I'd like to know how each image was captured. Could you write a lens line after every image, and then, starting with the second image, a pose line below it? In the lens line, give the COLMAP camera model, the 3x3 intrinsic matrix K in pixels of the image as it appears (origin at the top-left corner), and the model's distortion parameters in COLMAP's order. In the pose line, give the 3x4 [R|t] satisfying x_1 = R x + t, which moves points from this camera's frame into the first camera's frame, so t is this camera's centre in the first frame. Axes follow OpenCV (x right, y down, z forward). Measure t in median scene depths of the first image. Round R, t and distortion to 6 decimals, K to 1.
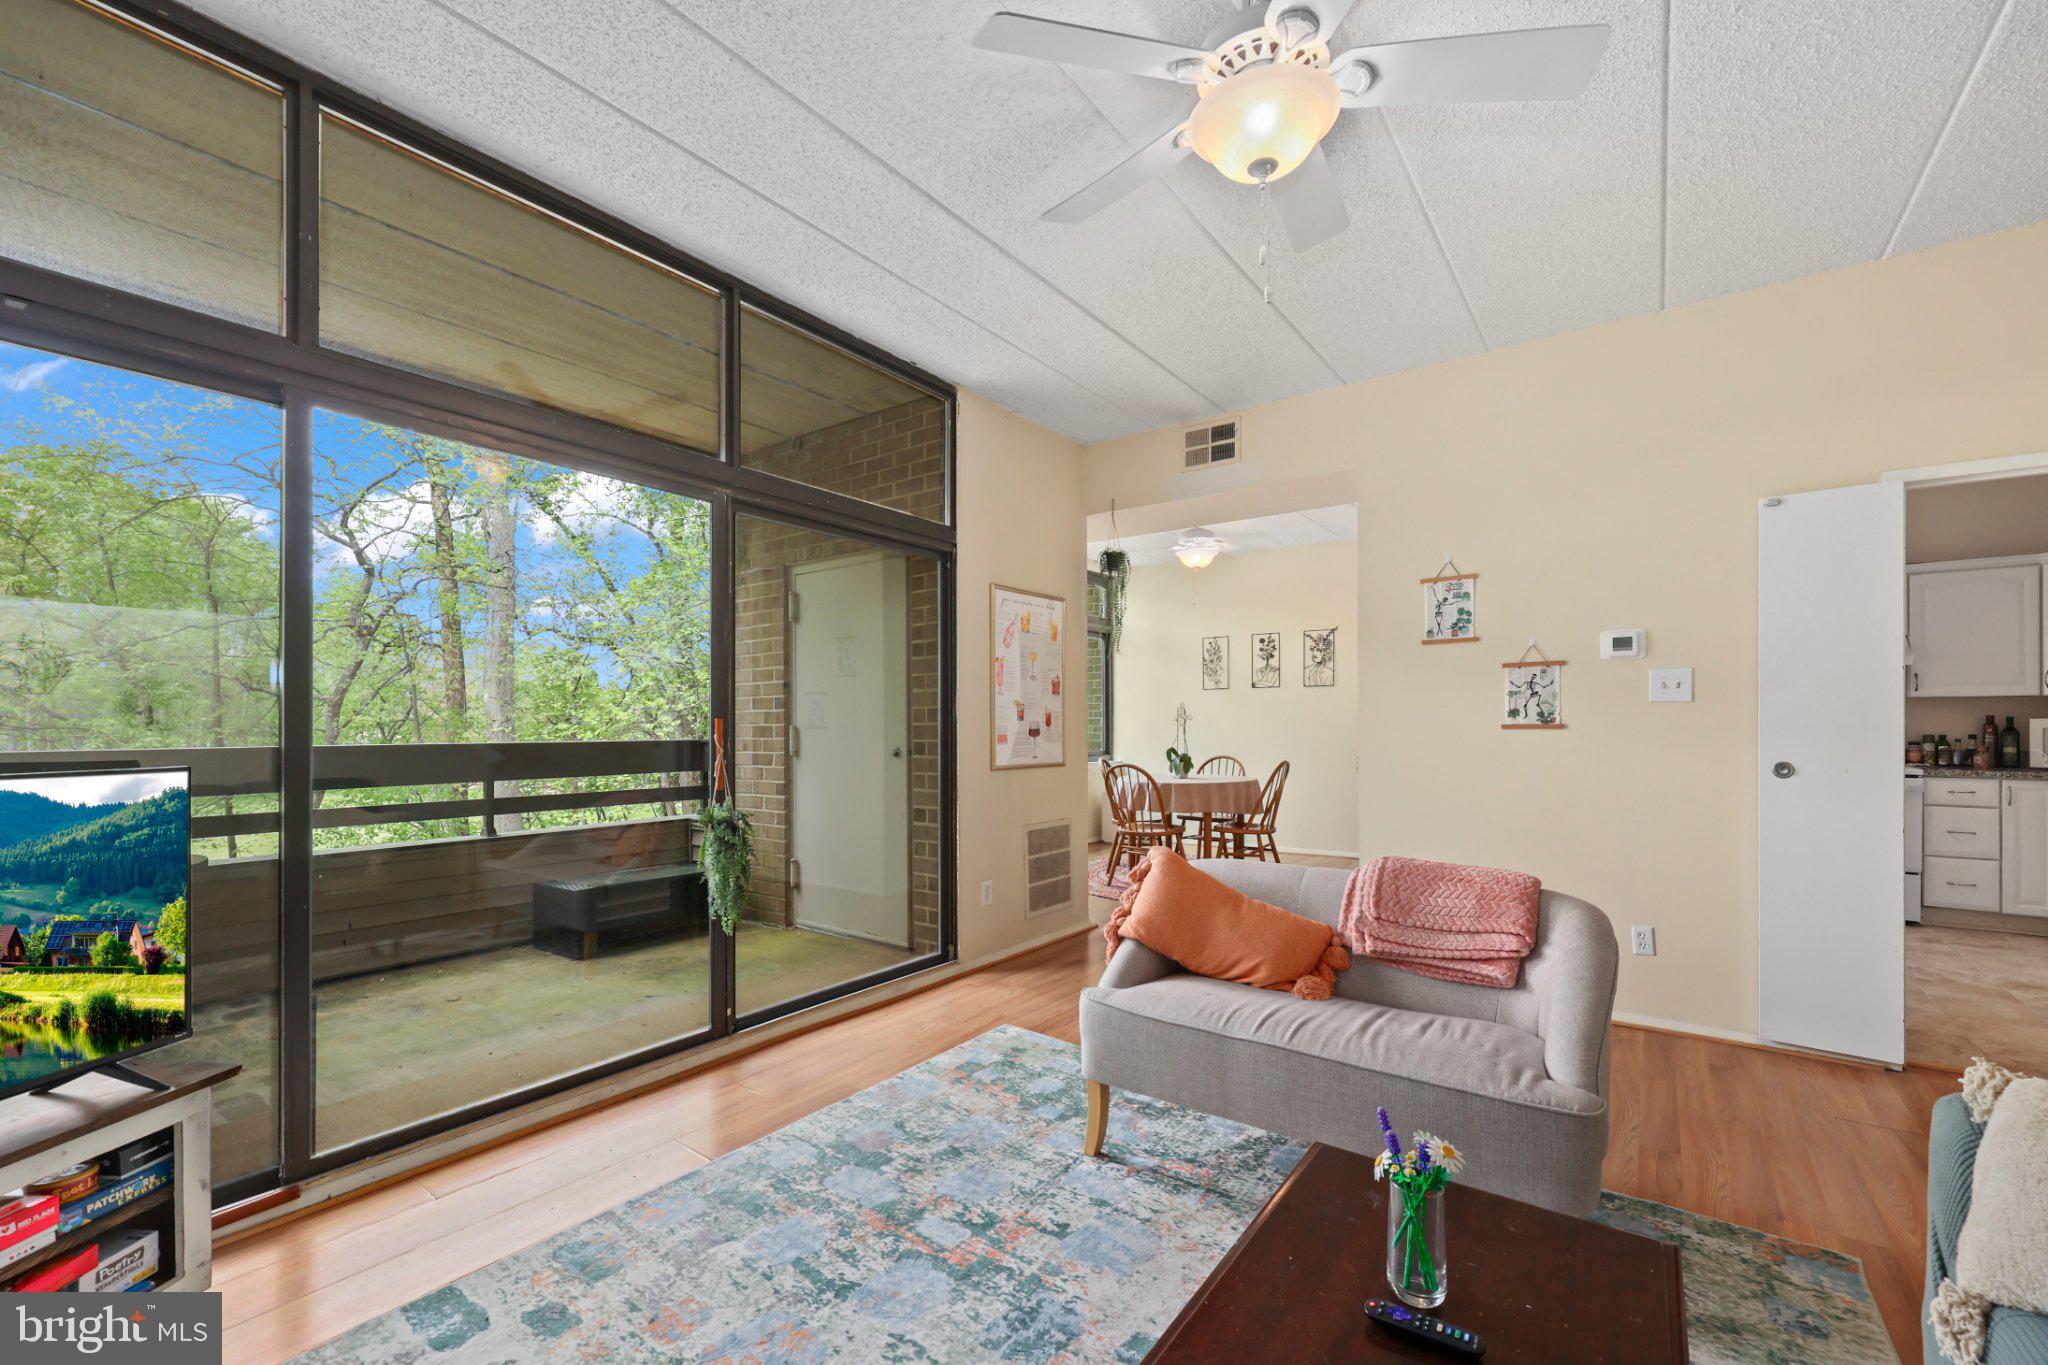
lens RADIAL K [[856.4, 0, 1033.9], [0, 856.4, 718.2], [0, 0, 1]] dist [0.006669, -0.000354]
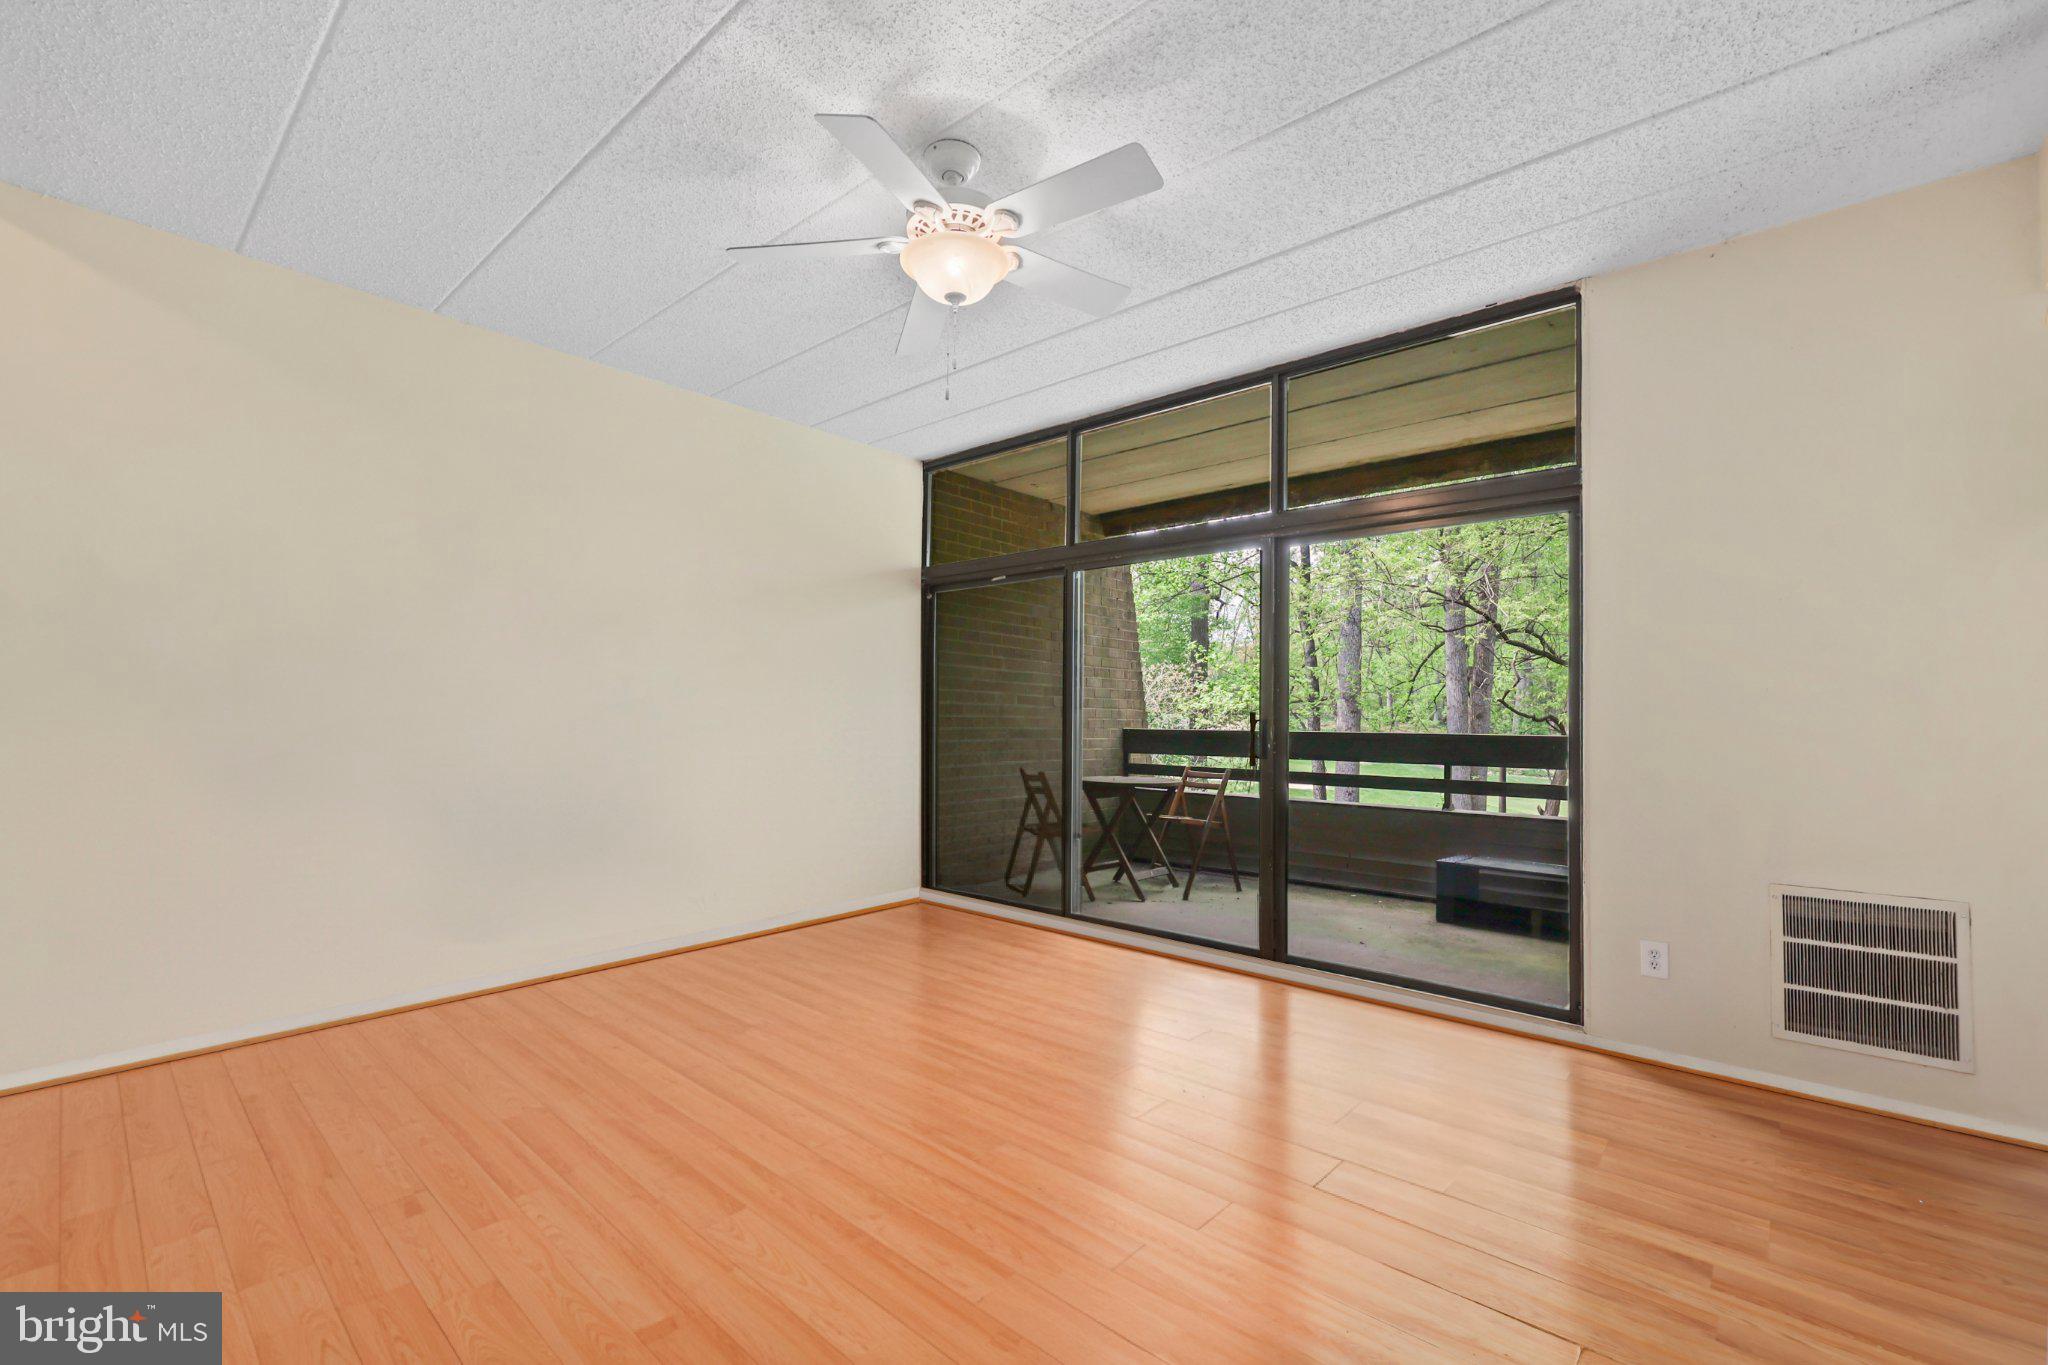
lens RADIAL K [[856.4, 0, 1029.0], [0, 856.4, 714.1], [0, 0, 1]] dist [0.006669, -0.000354]
pose [[-0.074497, -0.003290, -0.997216, 0.472073], [0.000296, 0.999994, -0.003322, 0.002580], [0.997221, -0.000543, -0.074496, 0.368475]]
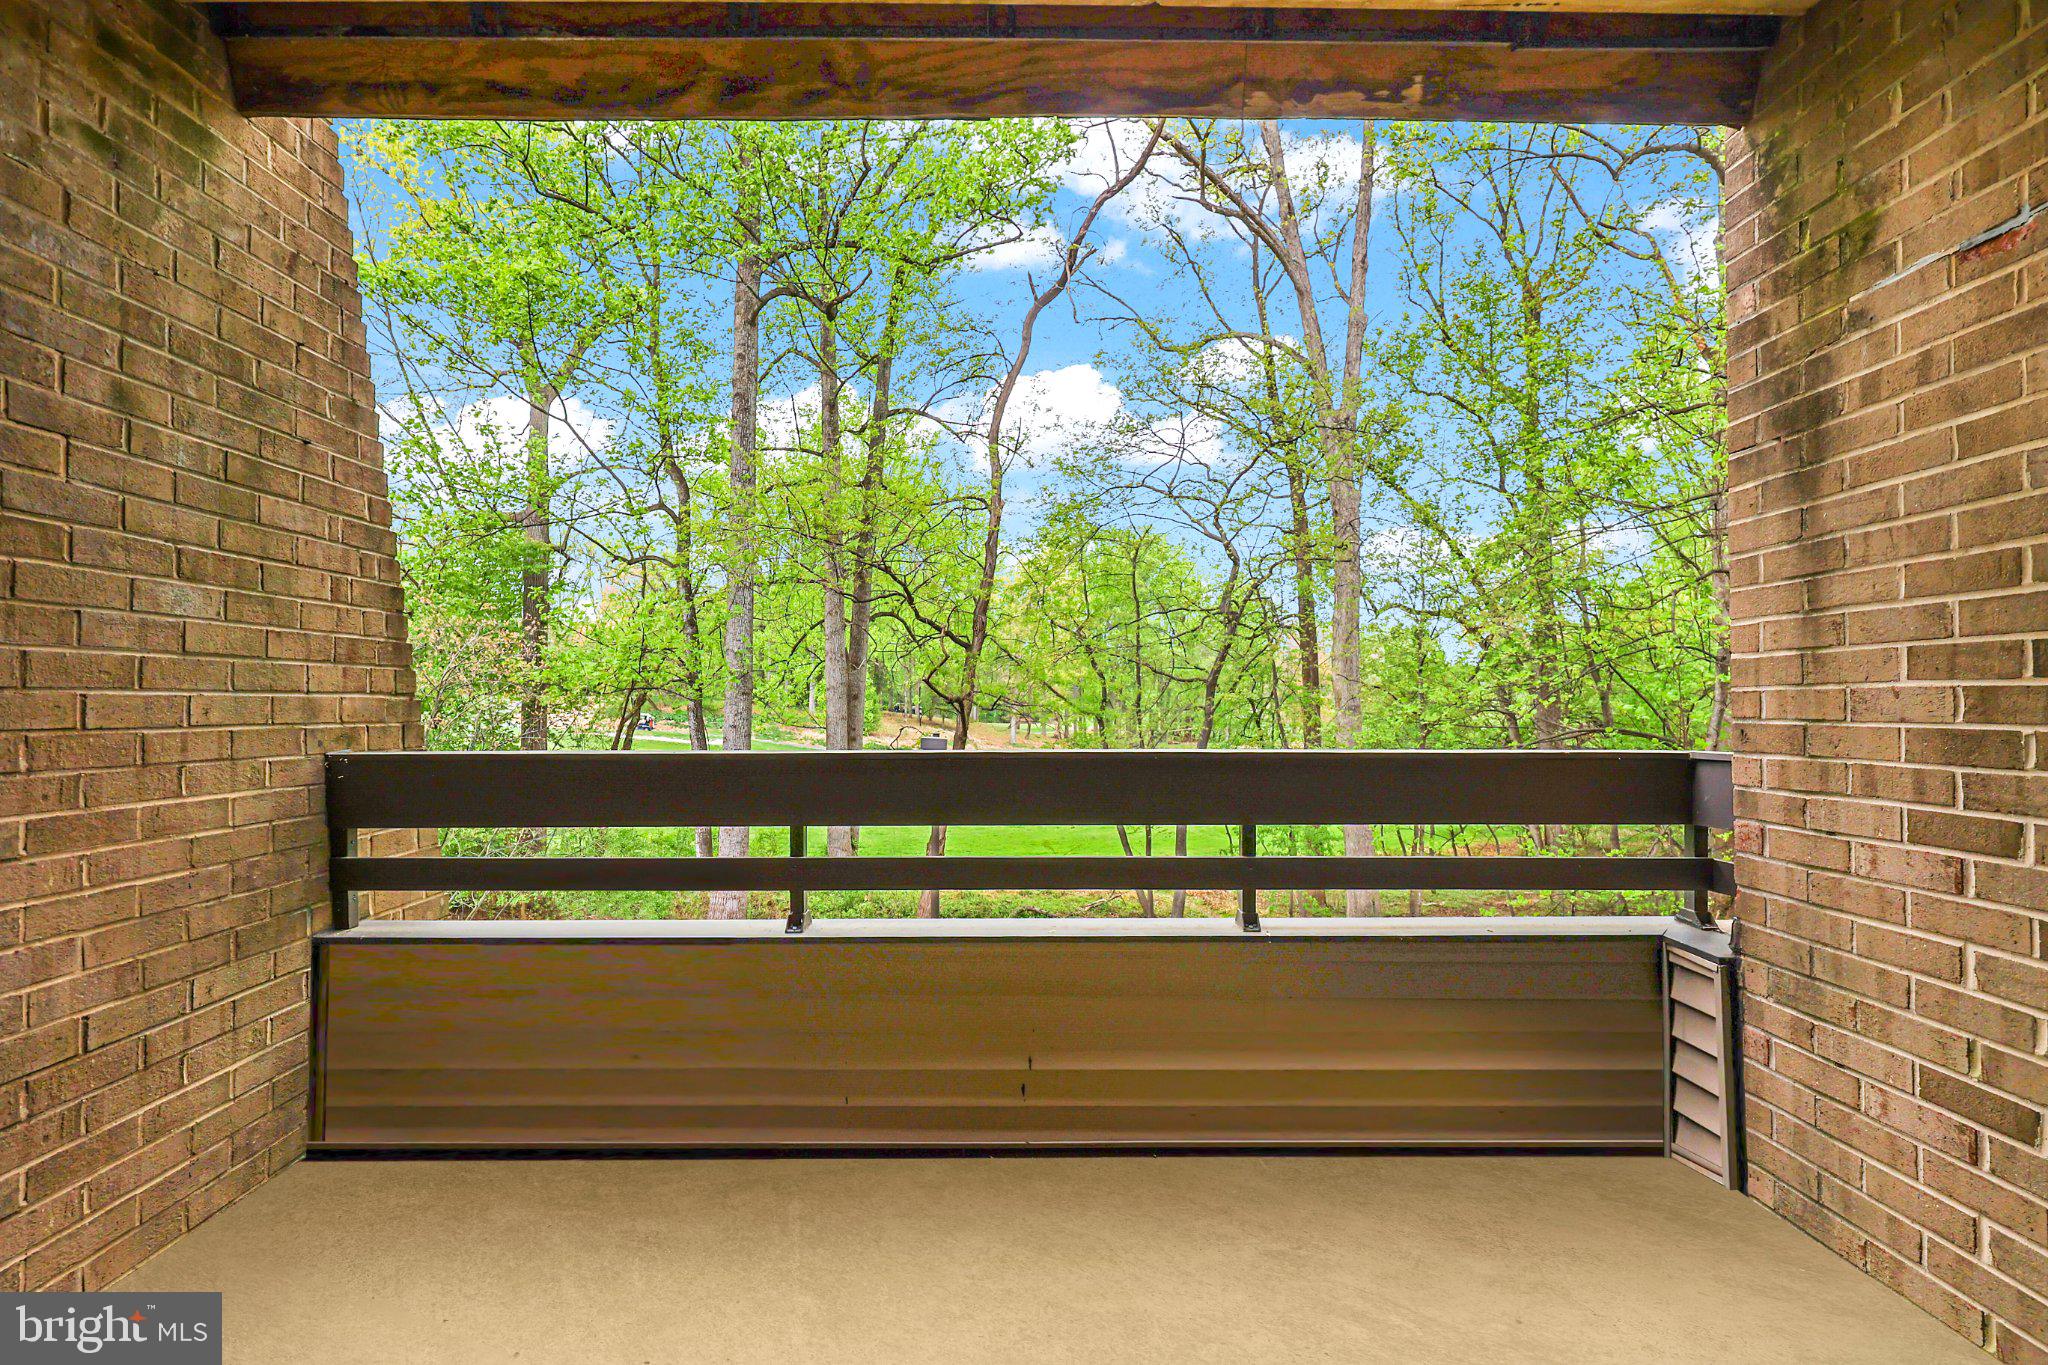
lens RADIAL K [[856.4, 0, 1026.4], [0, 856.4, 690.1], [0, 0, 1]] dist [0.006669, -0.000354]
pose [[0.602036, -0.010359, -0.798402, -0.219529], [0.006953, 0.999946, -0.007731, -0.005403], [0.798438, -0.000897, 0.602076, 0.427767]]
